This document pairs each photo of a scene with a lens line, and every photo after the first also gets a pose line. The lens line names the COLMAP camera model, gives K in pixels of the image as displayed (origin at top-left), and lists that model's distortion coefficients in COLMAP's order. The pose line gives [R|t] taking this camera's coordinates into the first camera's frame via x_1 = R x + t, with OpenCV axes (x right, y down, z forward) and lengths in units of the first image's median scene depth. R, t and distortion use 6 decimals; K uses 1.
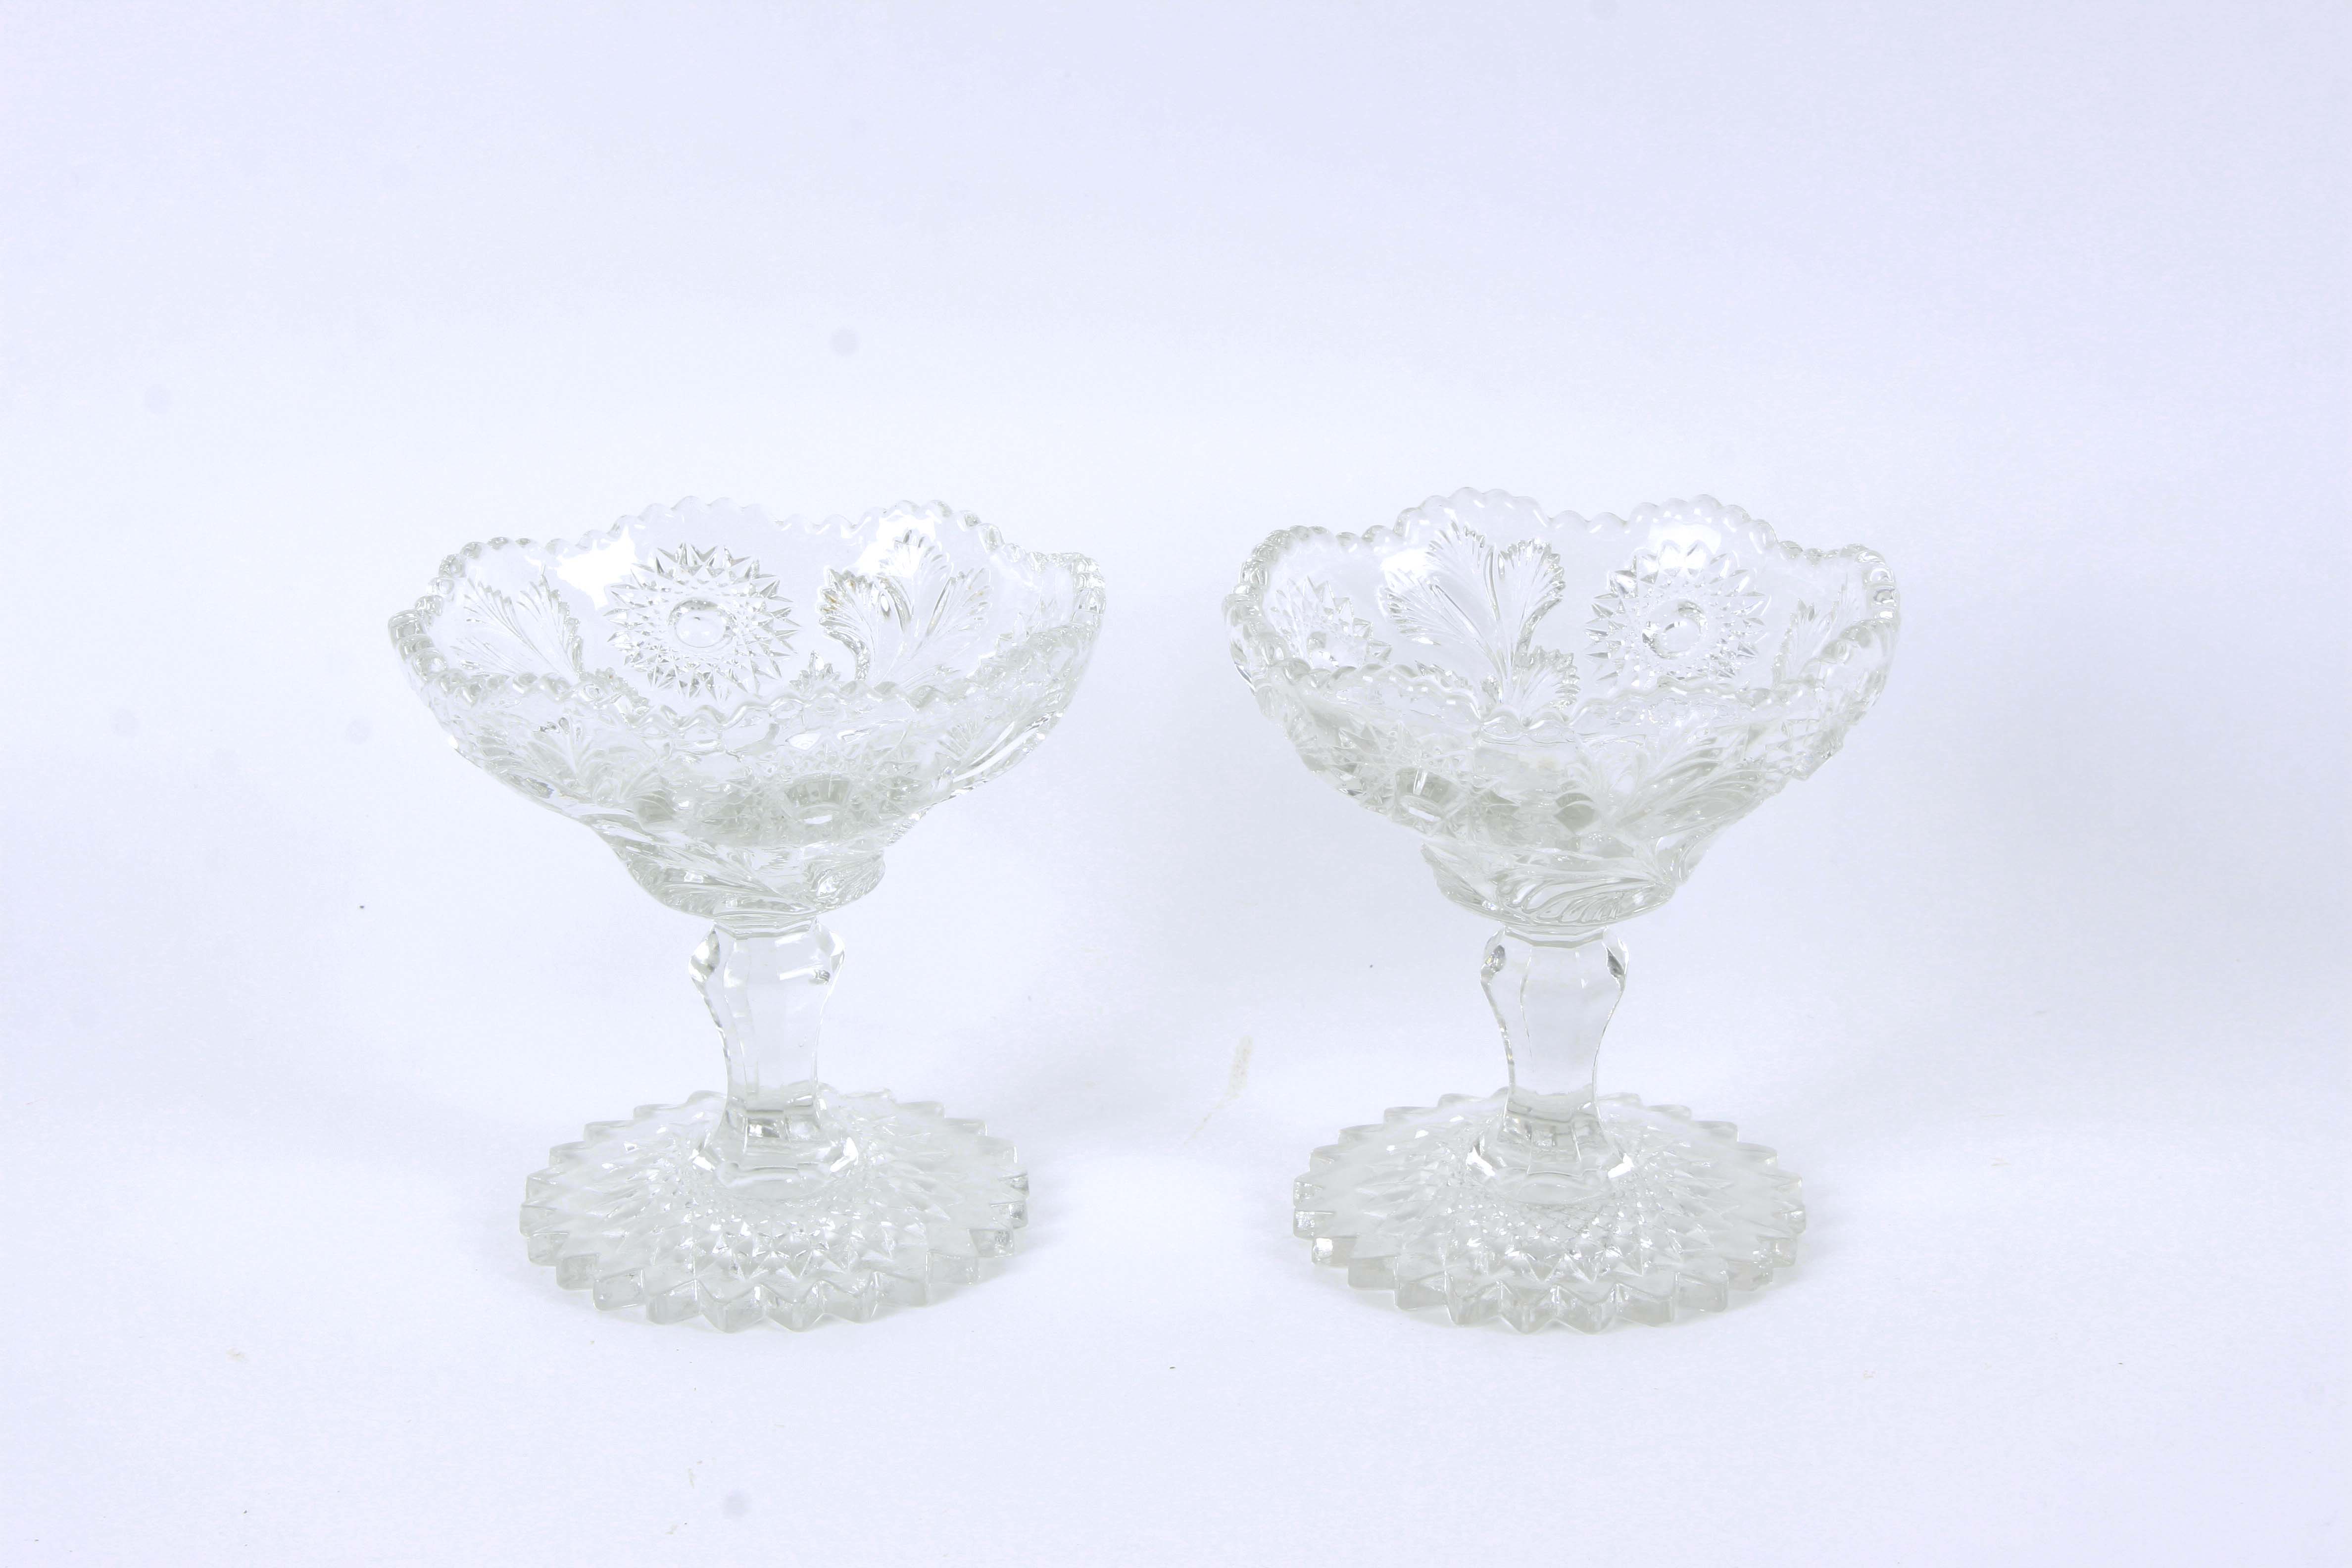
lens RADIAL K [[6073.0, 0, 1170.2], [0, 6073.0, 809.9], [0, 0, 1]] dist [0.313430, 0.000000]
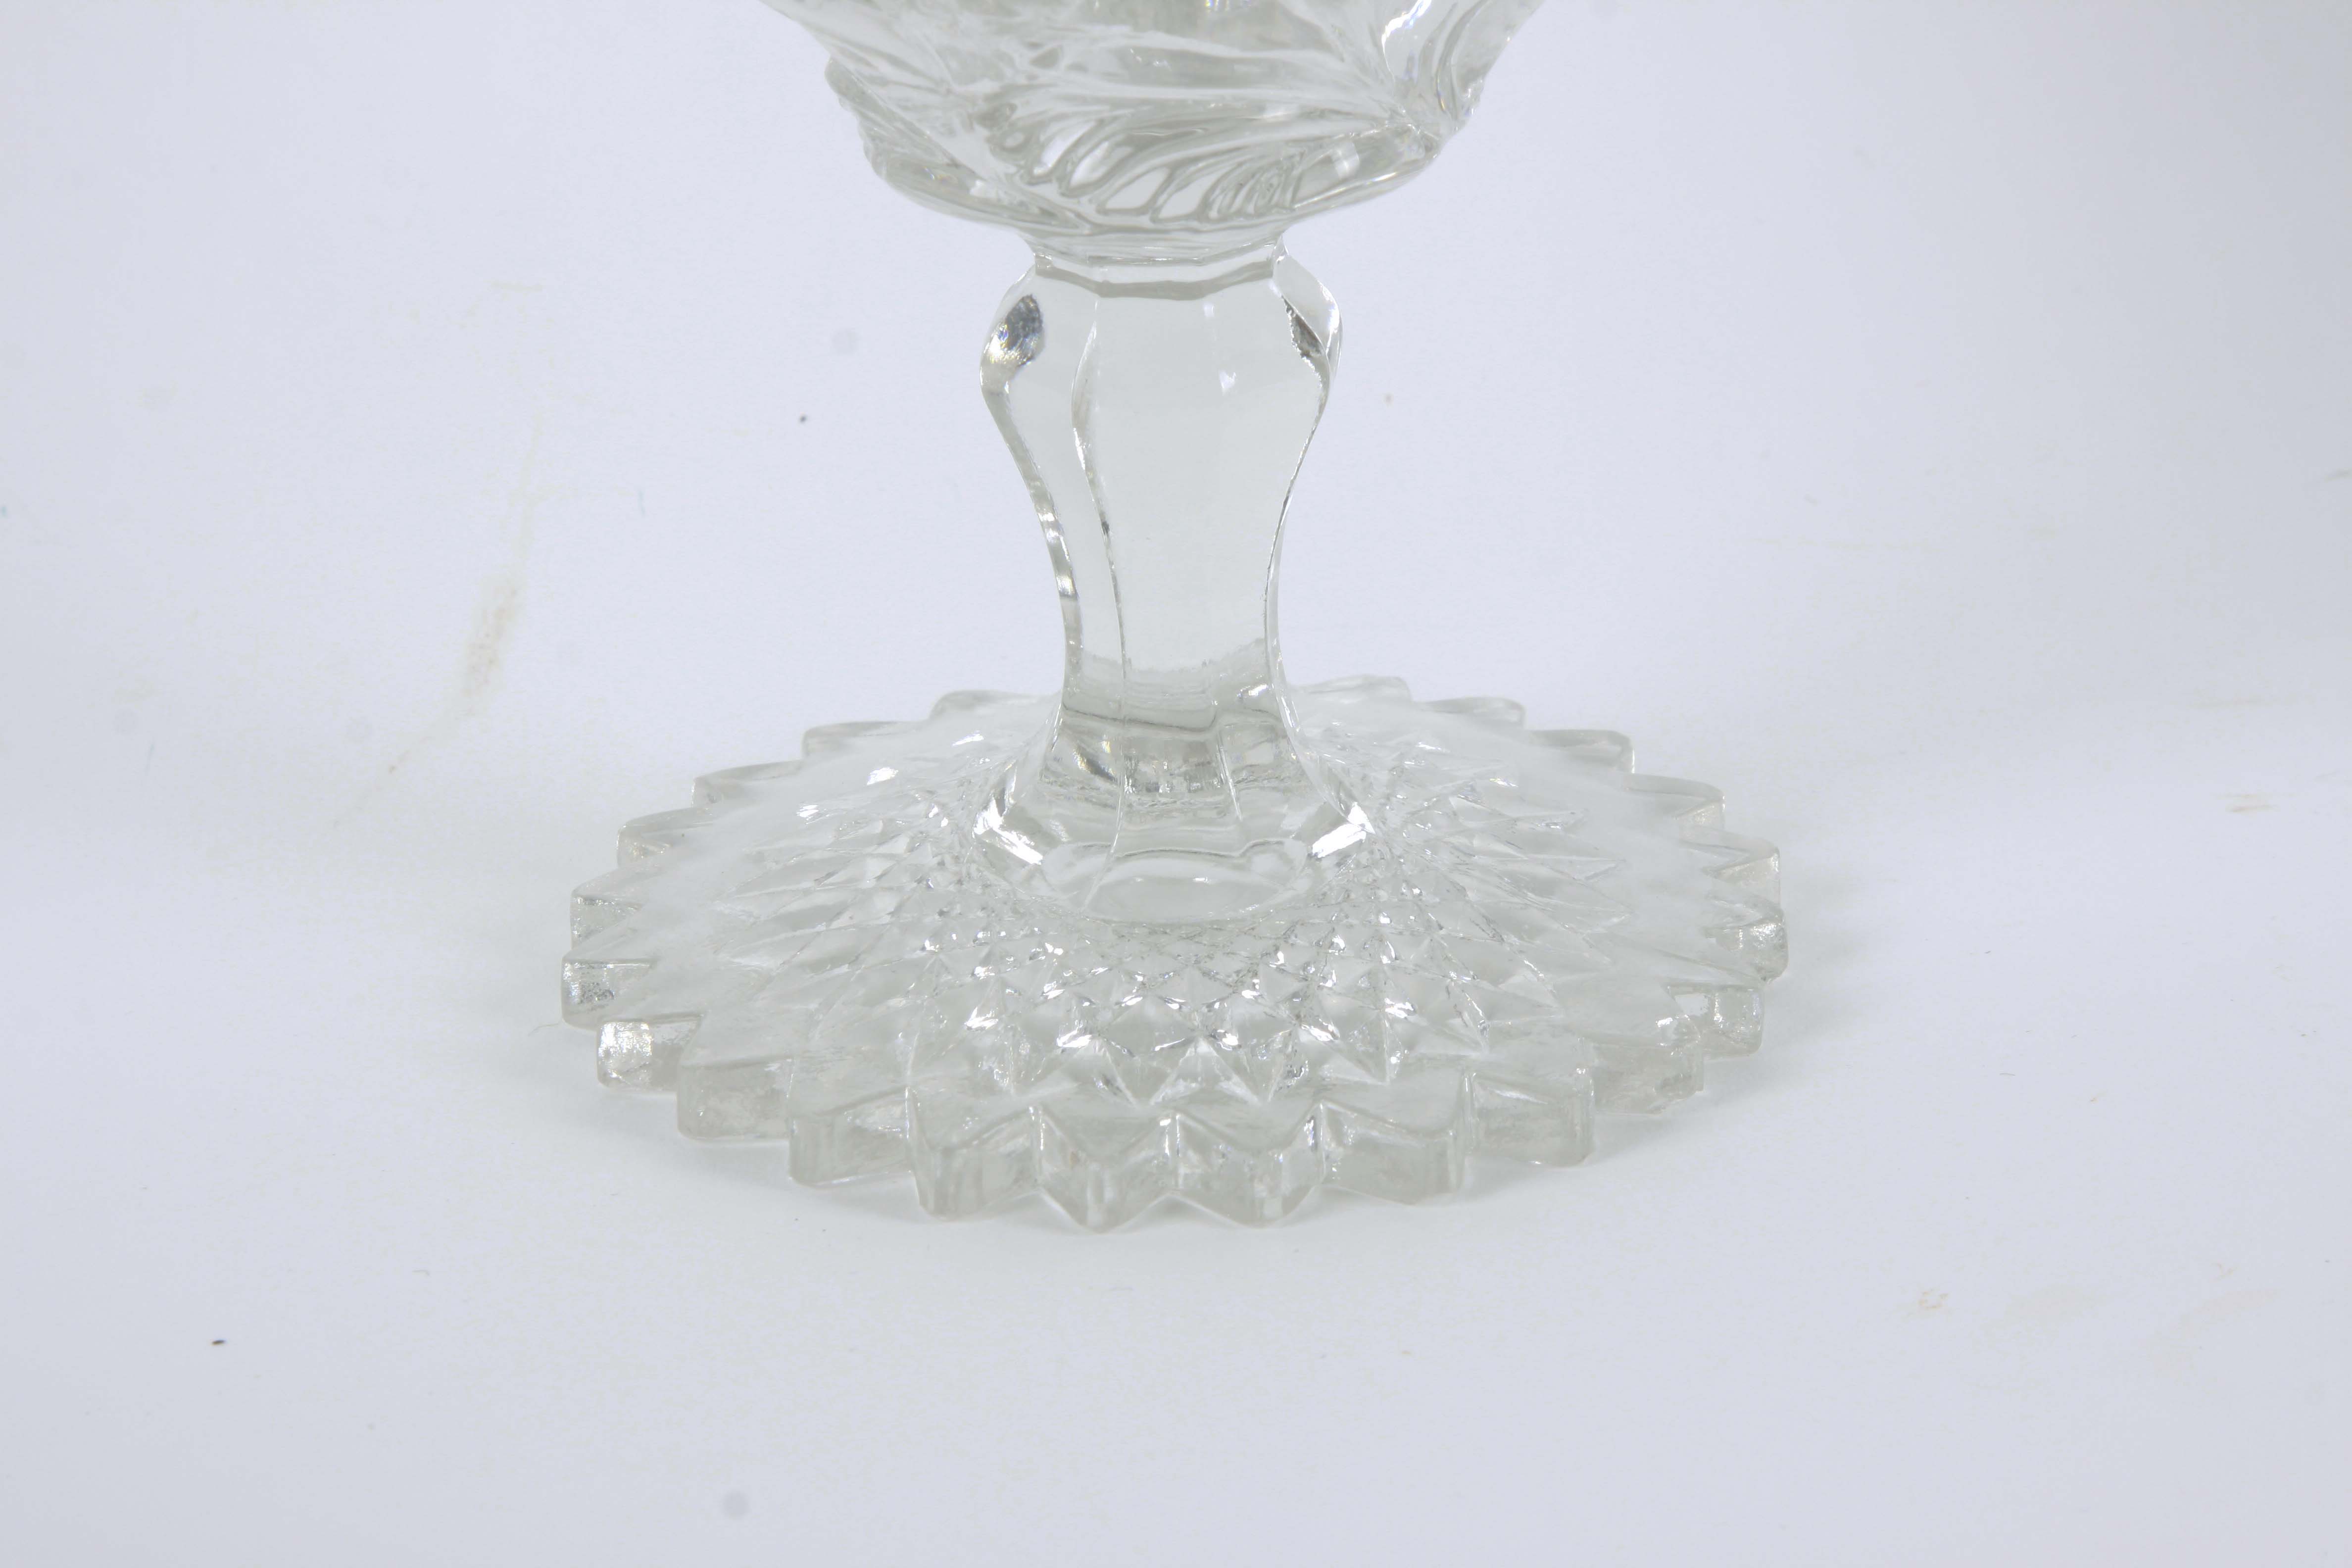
lens RADIAL K [[8888.0, 0, 1182.7], [0, 8888.0, 780.1], [0, 0, 1]] dist [0.304980, 0.000000]
pose [[0.999529, -0.030376, 0.004378, 0.060668], [0.030298, 0.999400, 0.016758, 0.044629], [-0.004885, -0.016618, 0.999850, 0.391912]]
